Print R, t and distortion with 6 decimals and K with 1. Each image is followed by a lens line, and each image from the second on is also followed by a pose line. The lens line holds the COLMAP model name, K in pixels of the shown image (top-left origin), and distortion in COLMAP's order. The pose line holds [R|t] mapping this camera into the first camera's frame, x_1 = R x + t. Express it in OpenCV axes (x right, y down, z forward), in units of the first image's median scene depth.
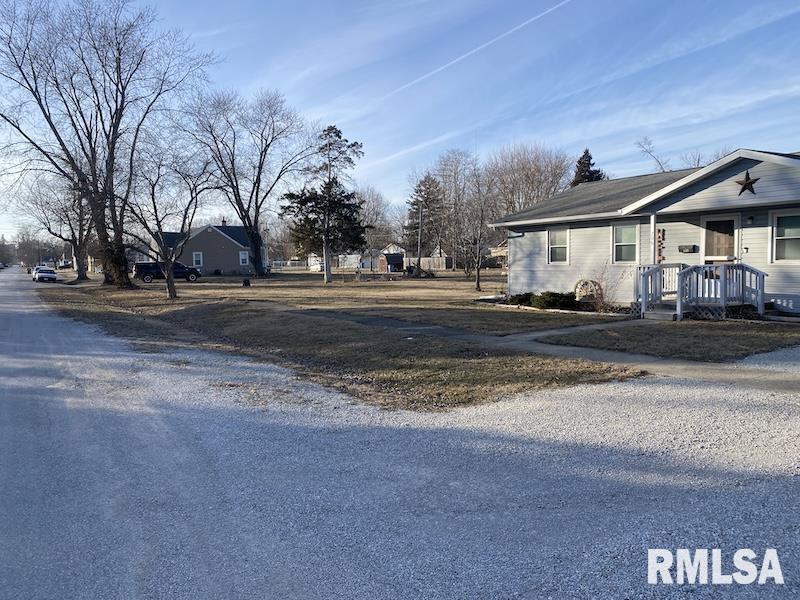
lens RADIAL K [[607.7, 0, 400.0], [0, 607.7, 300.0], [0, 0, 1]] dist [0.157642, -0.166032]
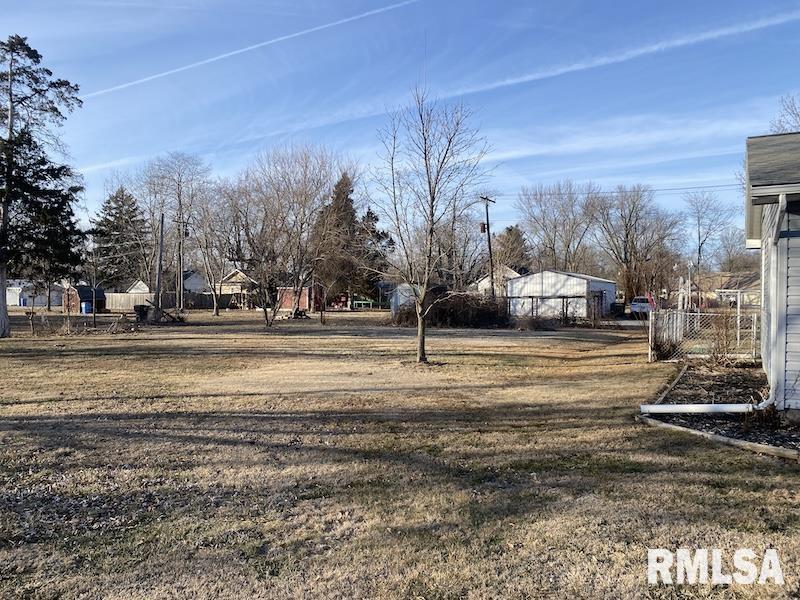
lens RADIAL K [[607.7, 0, 400.0], [0, 607.7, 300.0], [0, 0, 1]] dist [0.157642, -0.166032]
pose [[0.873570, 0.019737, 0.486298, -0.080979], [0.012673, 0.997916, -0.063266, -0.018729], [-0.486533, 0.061430, 0.871500, 0.367068]]
